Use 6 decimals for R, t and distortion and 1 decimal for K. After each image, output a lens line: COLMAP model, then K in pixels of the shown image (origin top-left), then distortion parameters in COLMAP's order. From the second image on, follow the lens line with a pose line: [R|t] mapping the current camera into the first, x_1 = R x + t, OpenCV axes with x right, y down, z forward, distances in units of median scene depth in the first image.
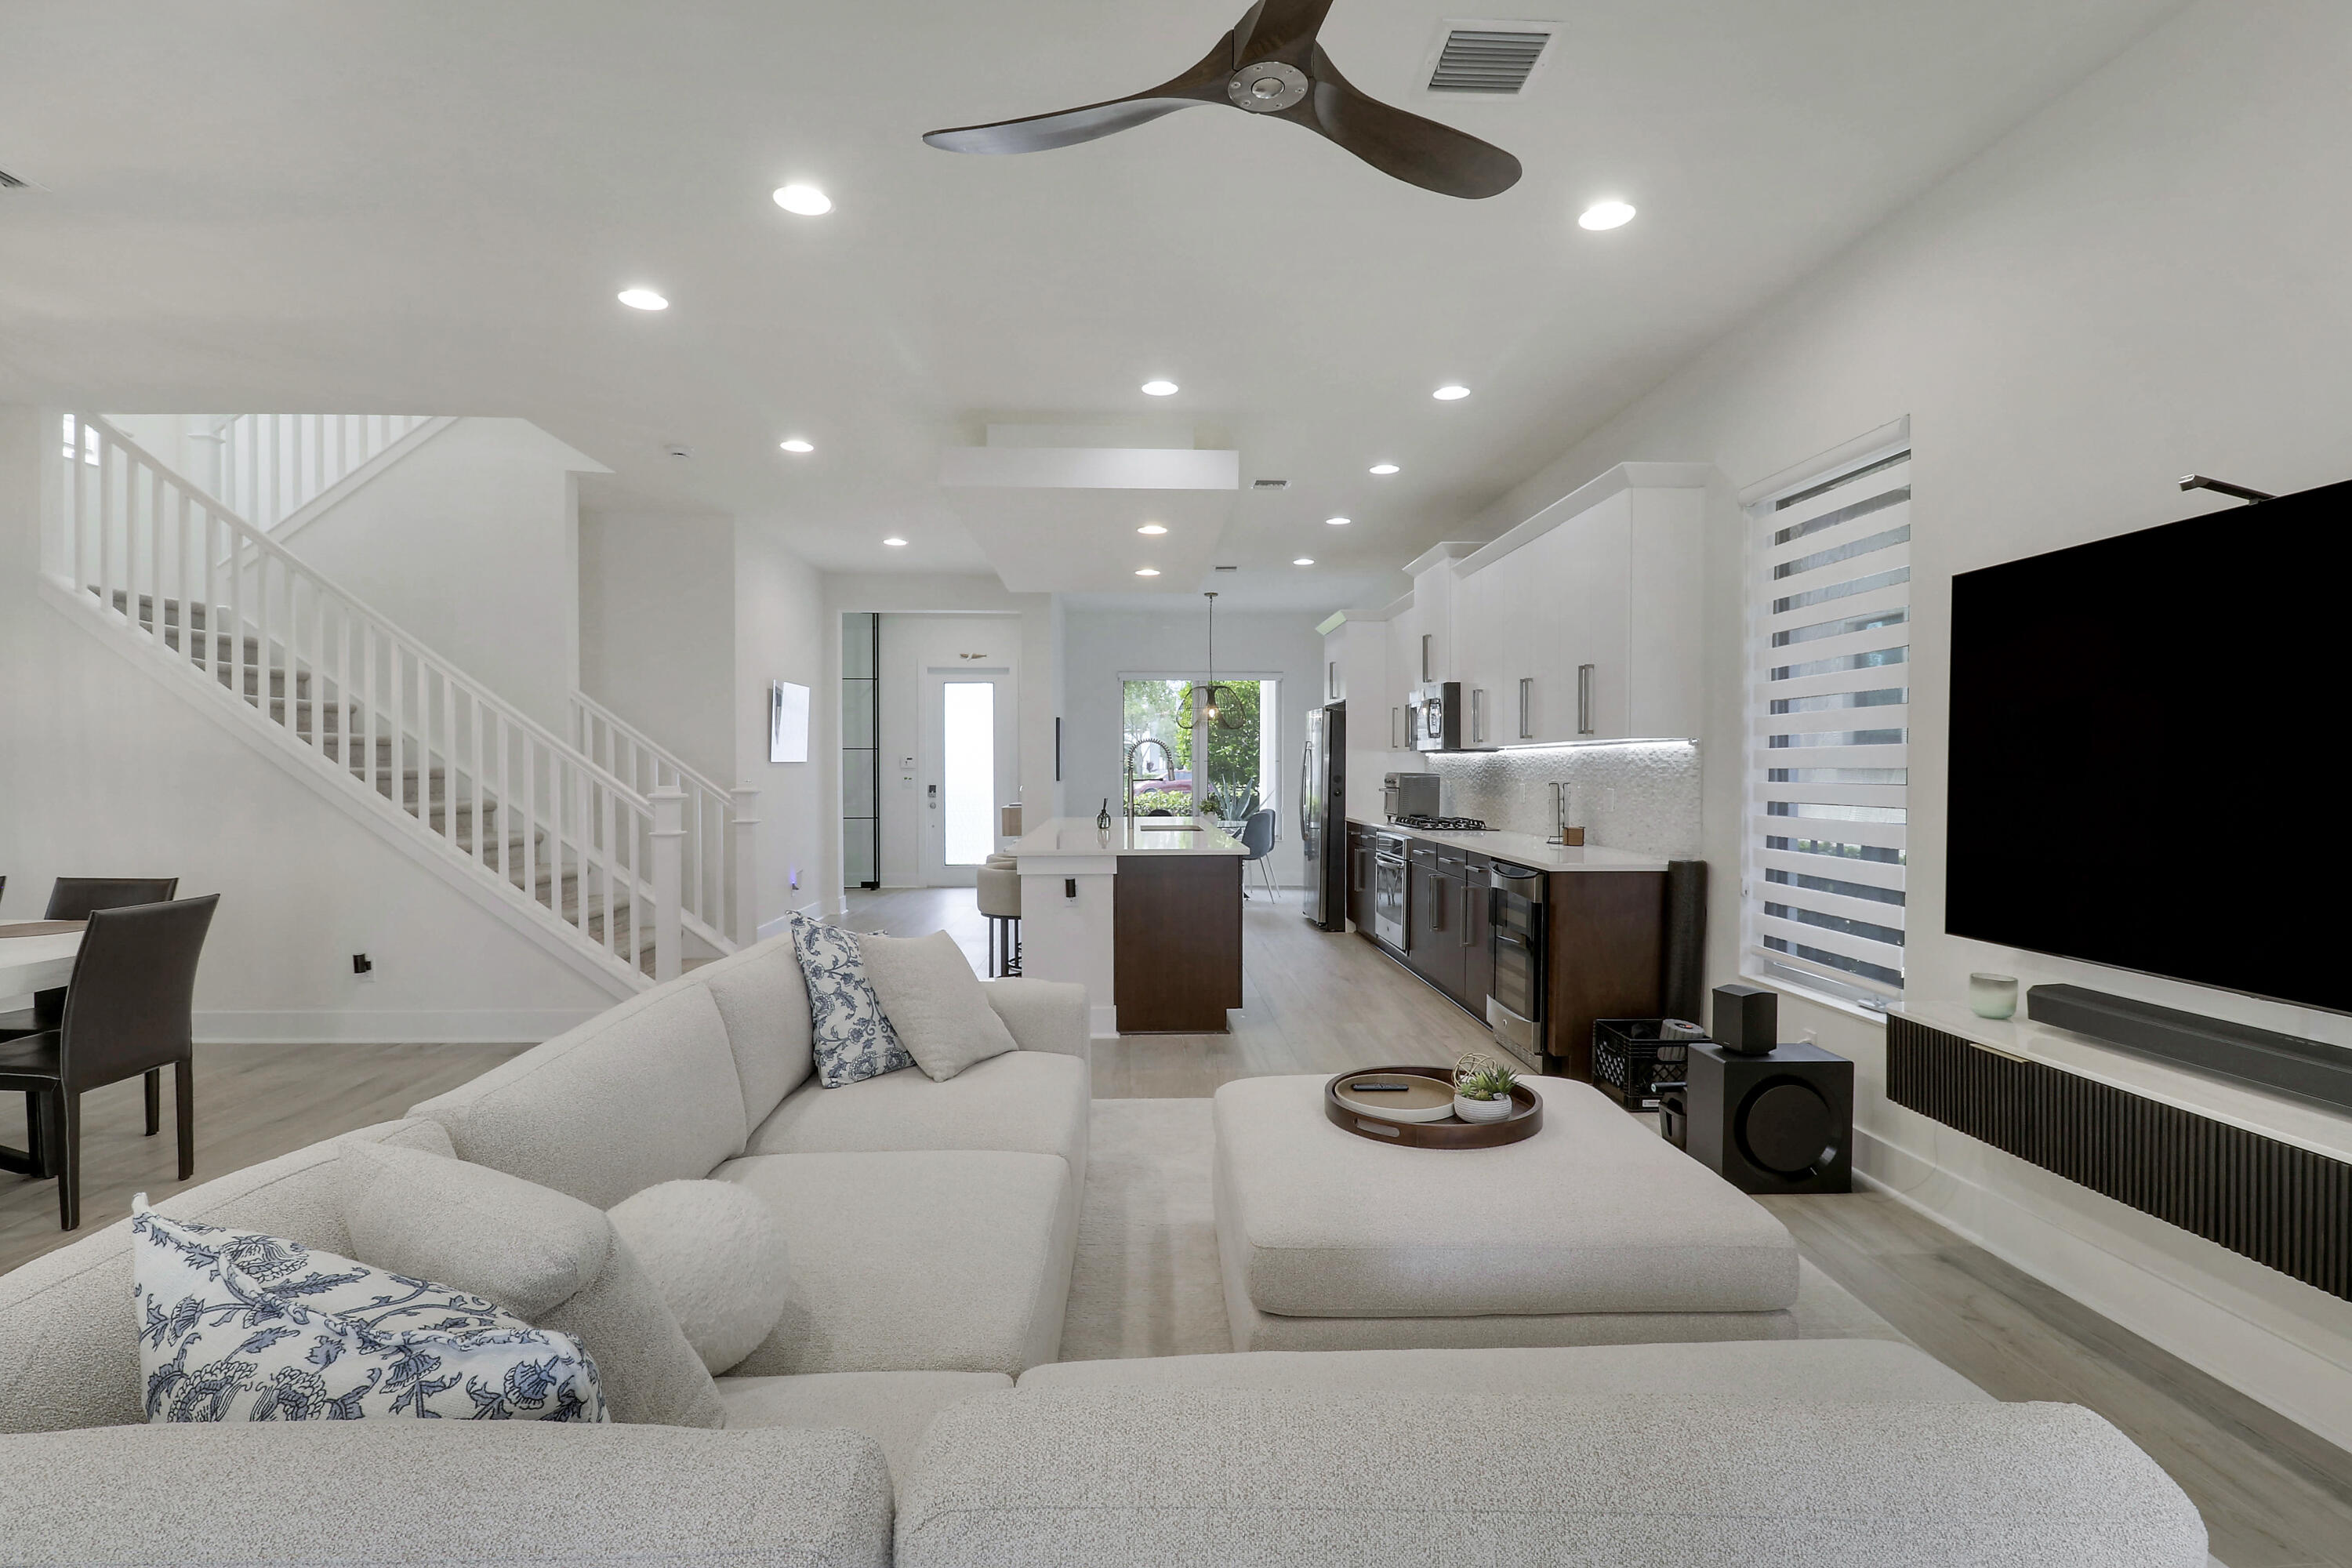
lens RADIAL K [[1111.9, 0, 1175.8], [0, 1111.9, 772.9], [0, 0, 1]] dist [-0.007012, -0.003041]
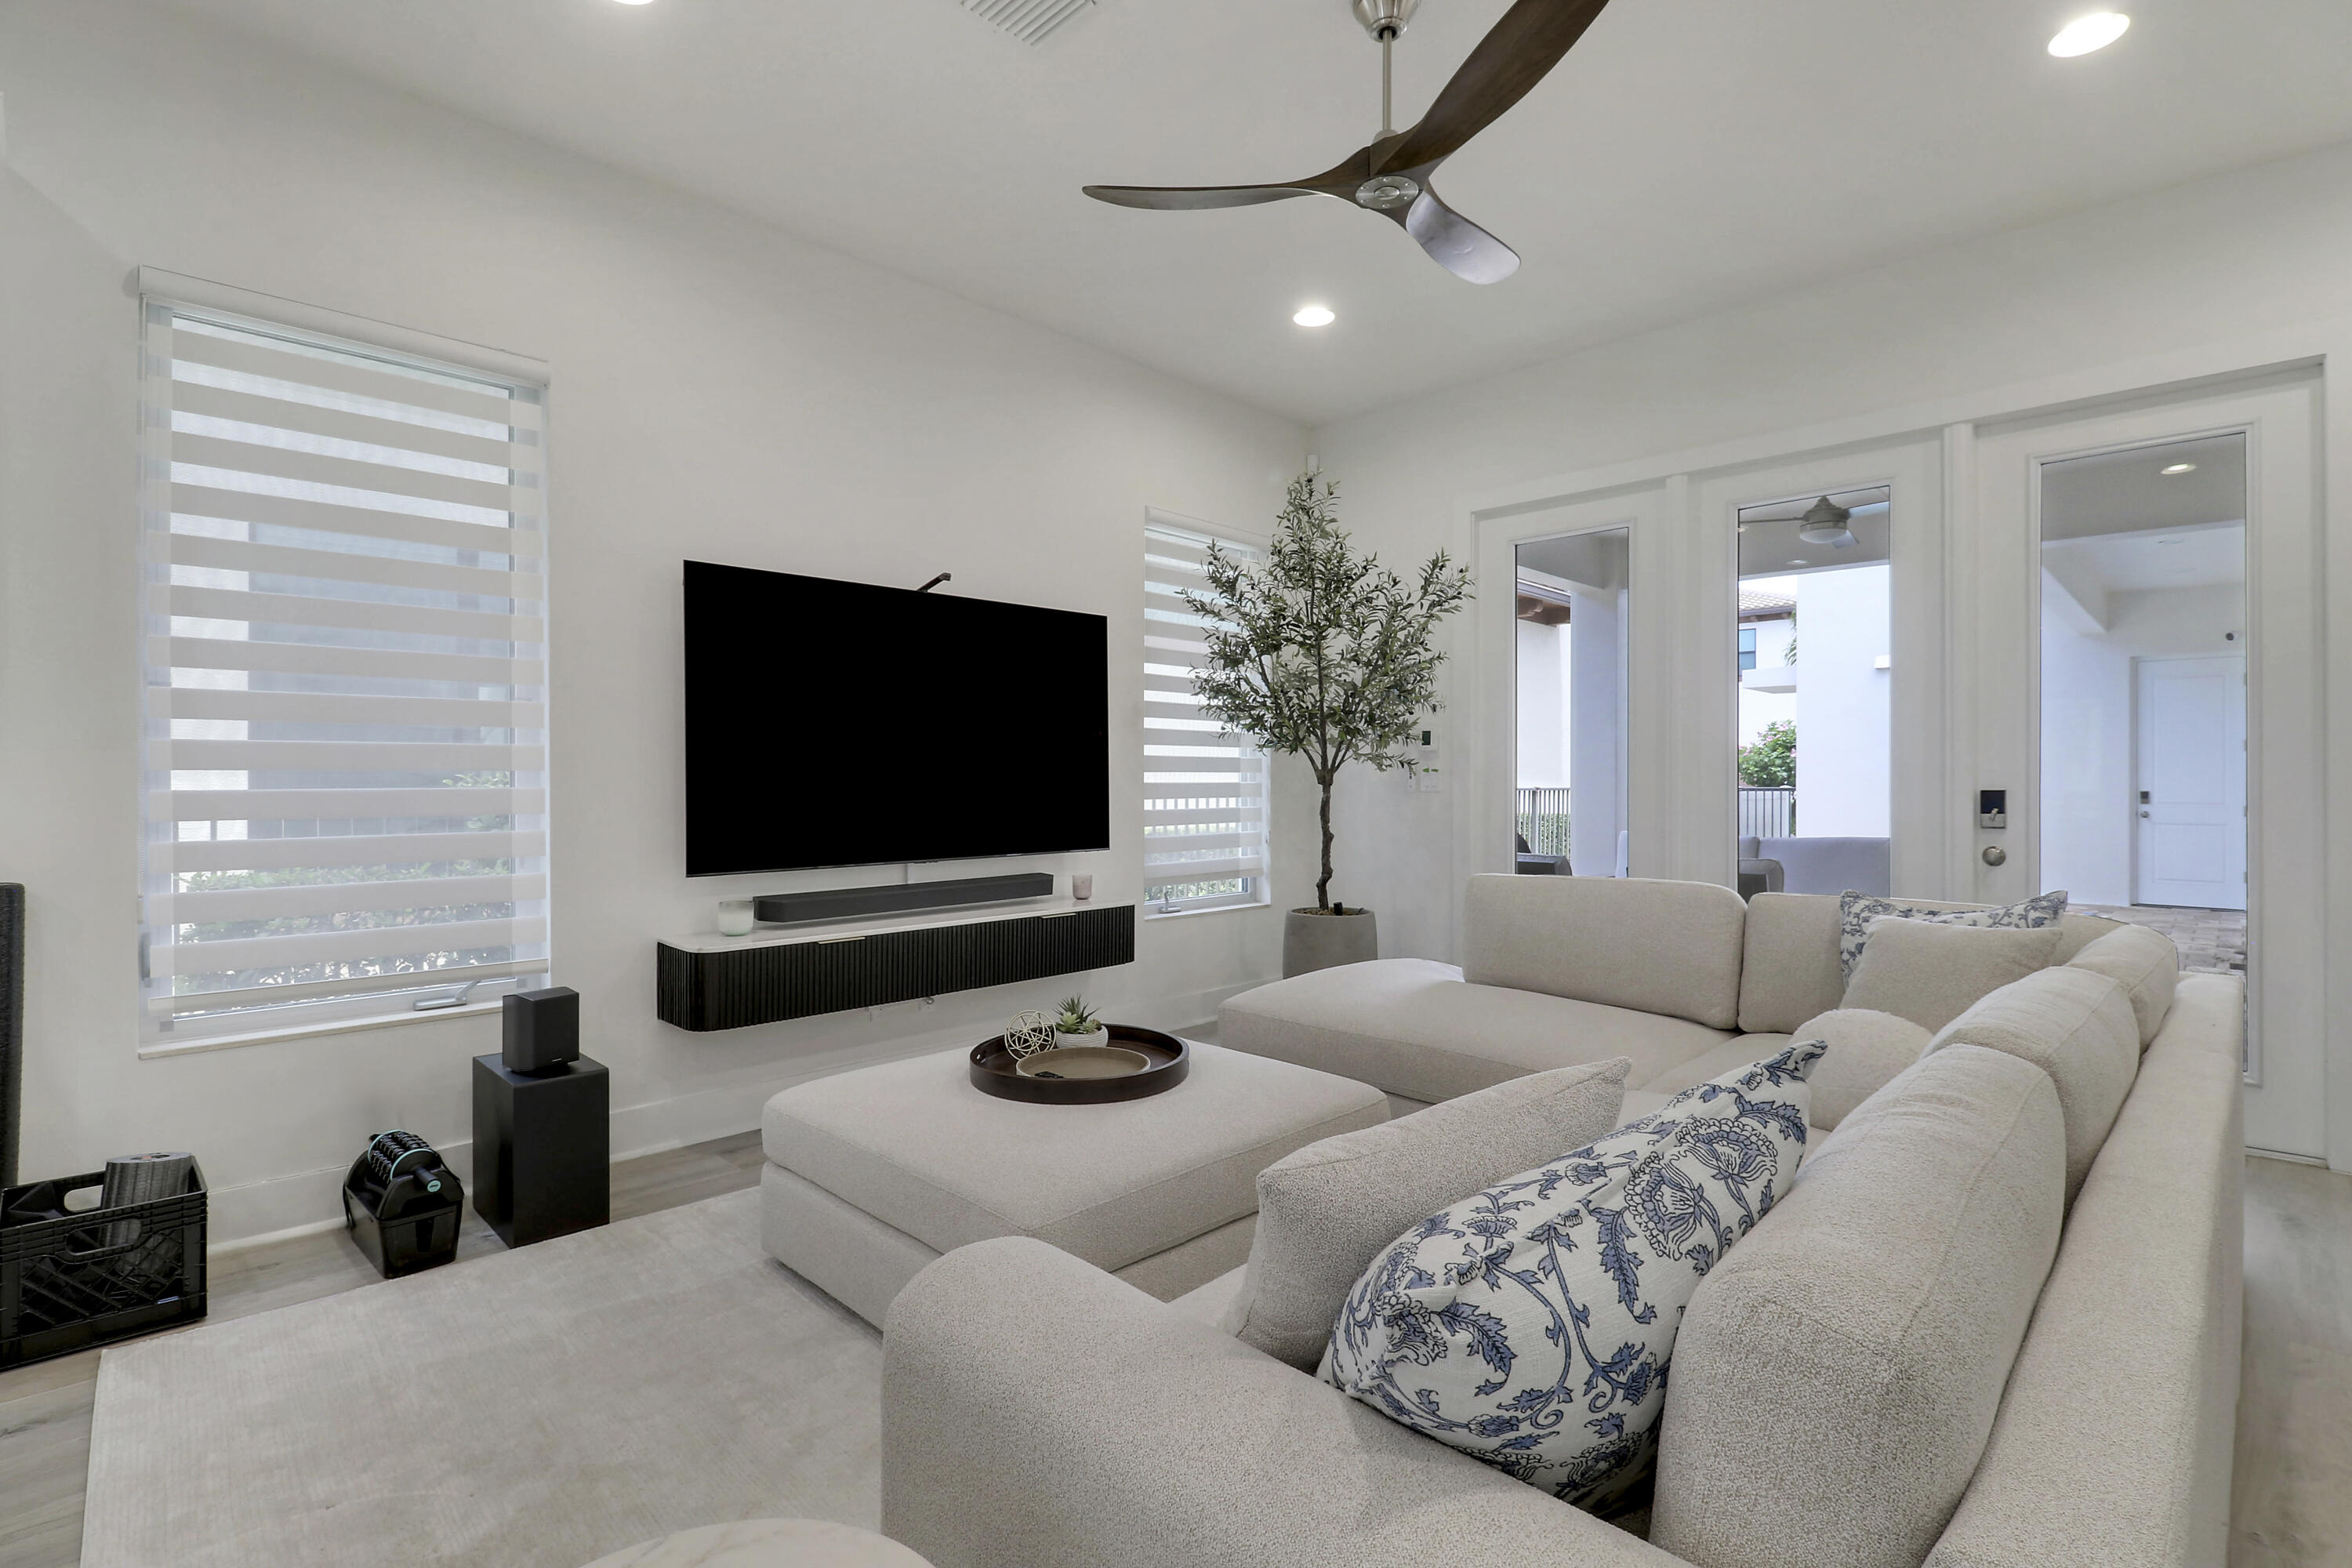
lens RADIAL K [[1111.9, 0, 1172.2], [0, 1111.9, 781.3], [0, 0, 1]] dist [-0.007012, -0.003041]
pose [[-0.683360, -0.000445, 0.730082, -0.327584], [0.005685, 0.999966, 0.005931, 0.031249], [-0.730060, 0.008203, -0.683334, 0.998716]]
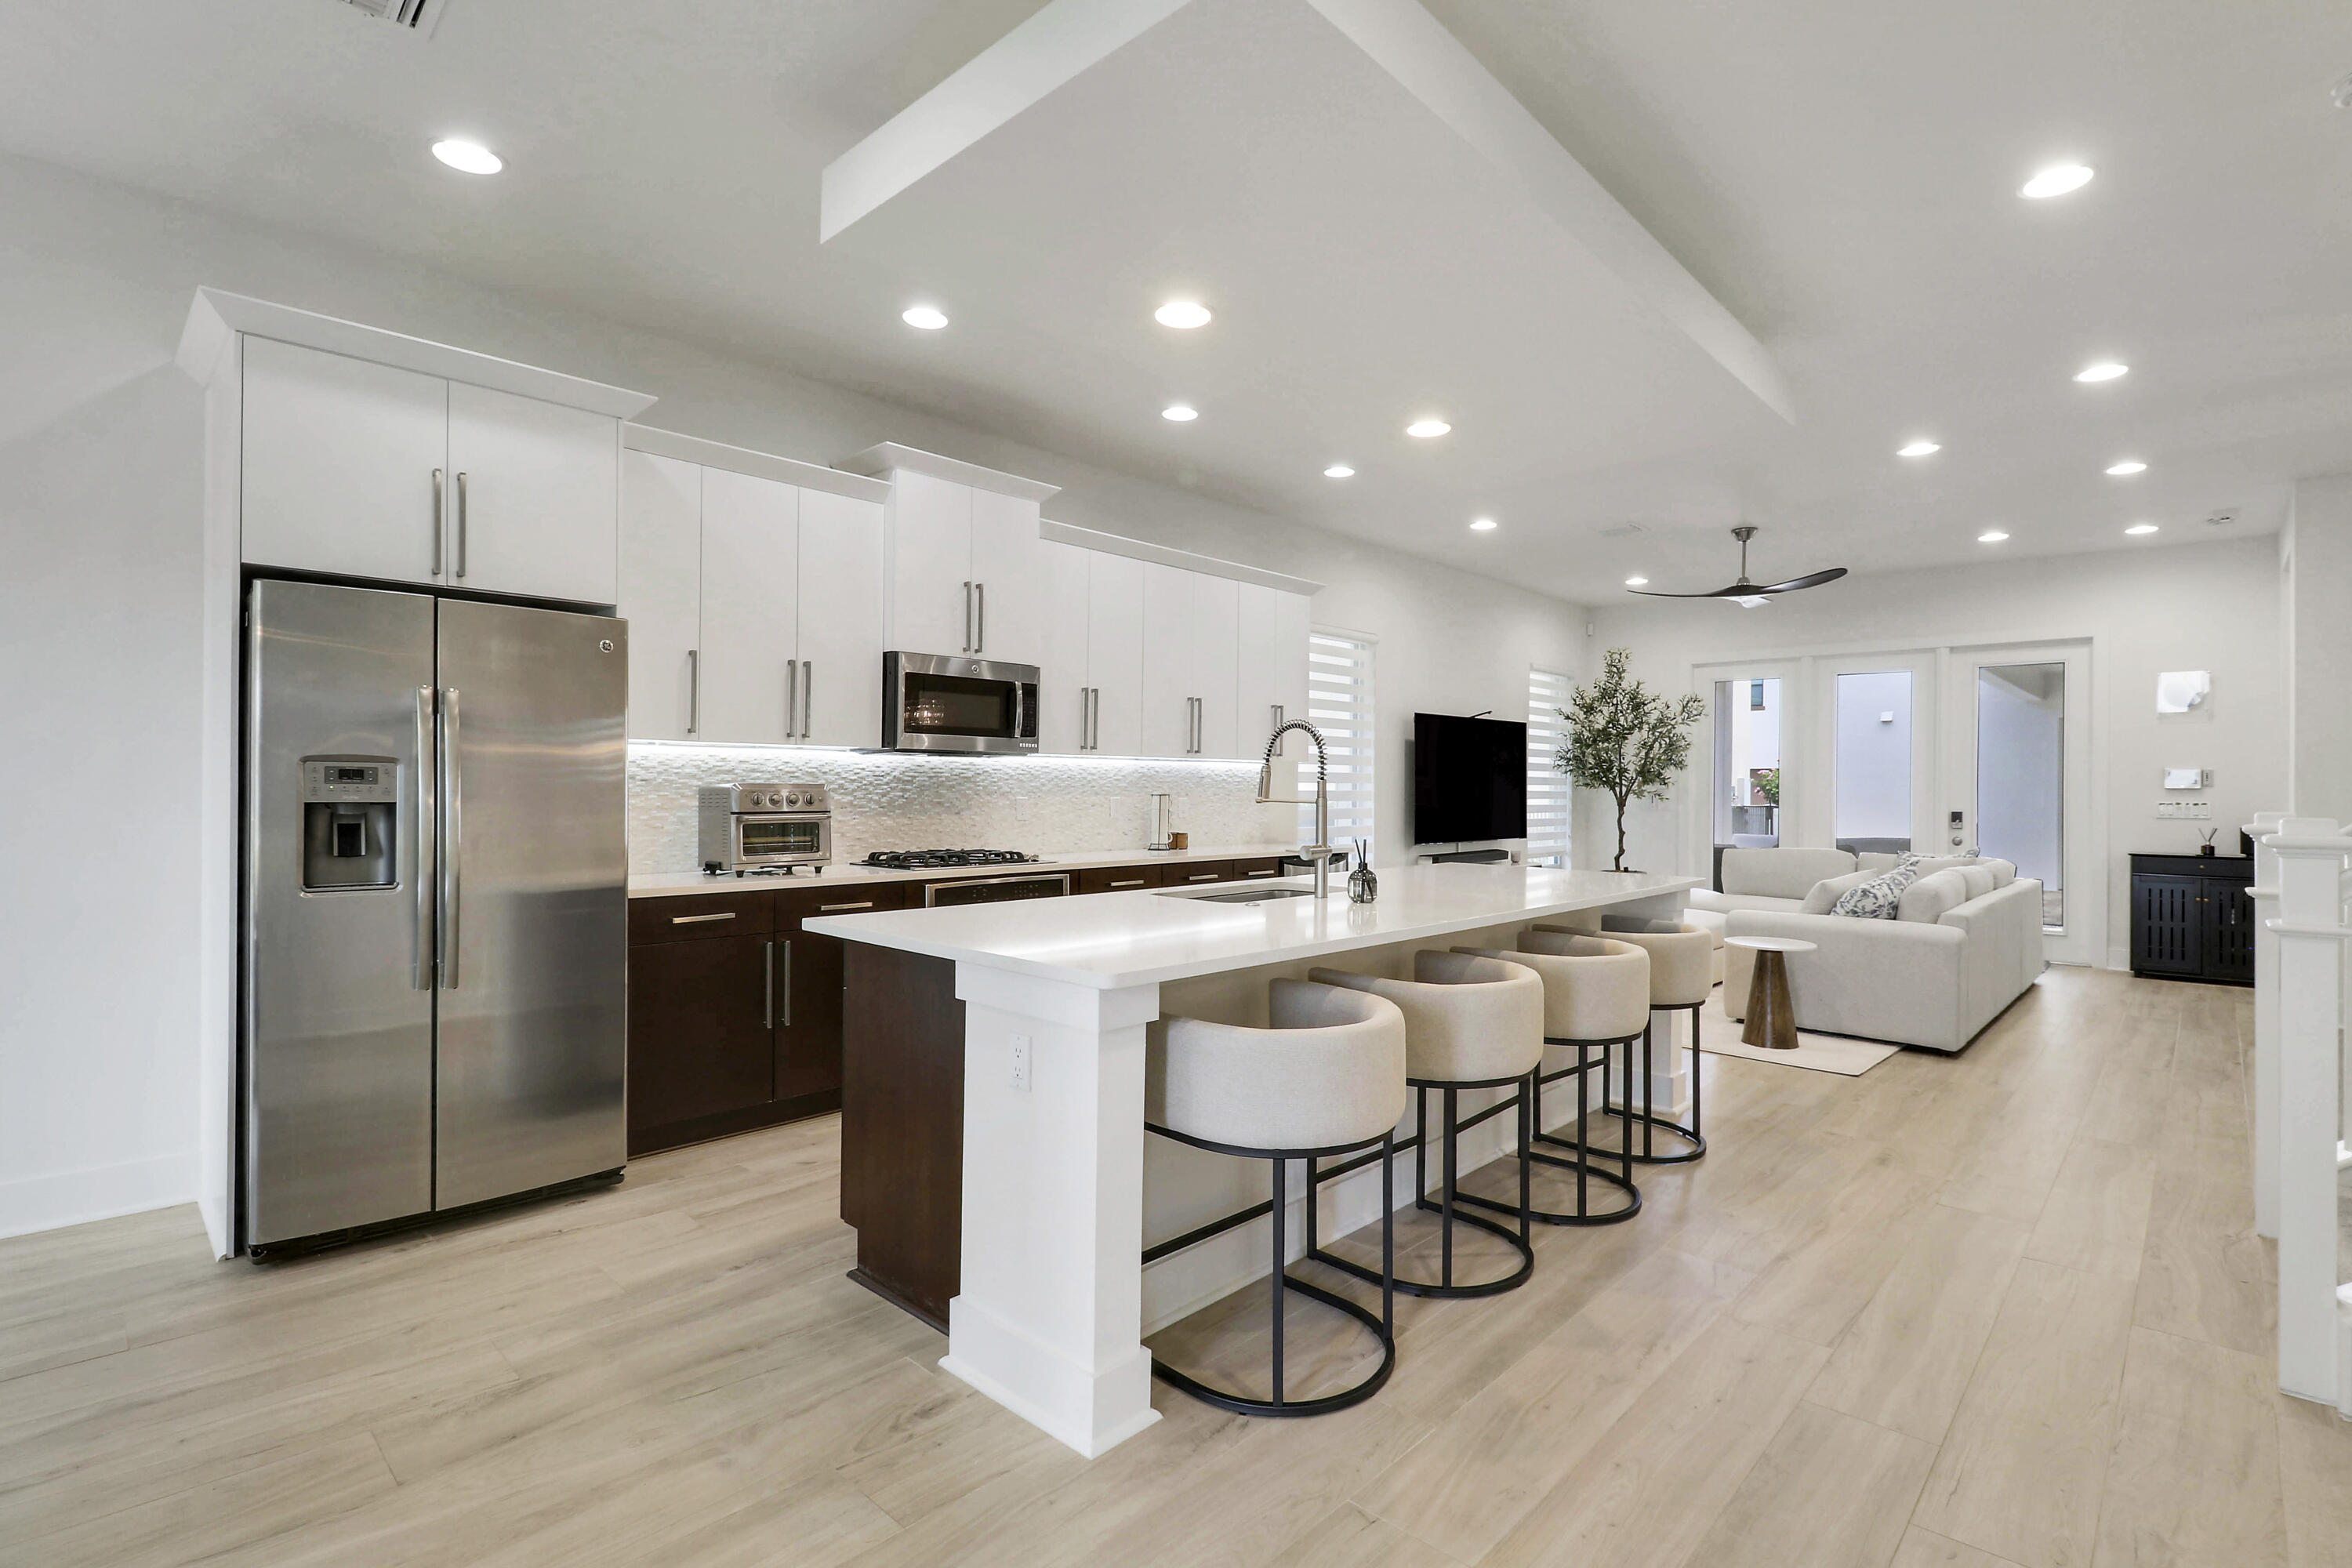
lens RADIAL K [[1111.9, 0, 1172.2], [0, 1111.9, 795.0], [0, 0, 1]] dist [-0.007012, -0.003041]
pose [[-0.692670, -0.006381, 0.721227, -0.590015], [-0.001087, 0.999969, 0.007804, 0.002730], [-0.721254, 0.004622, -0.692655, 2.321104]]
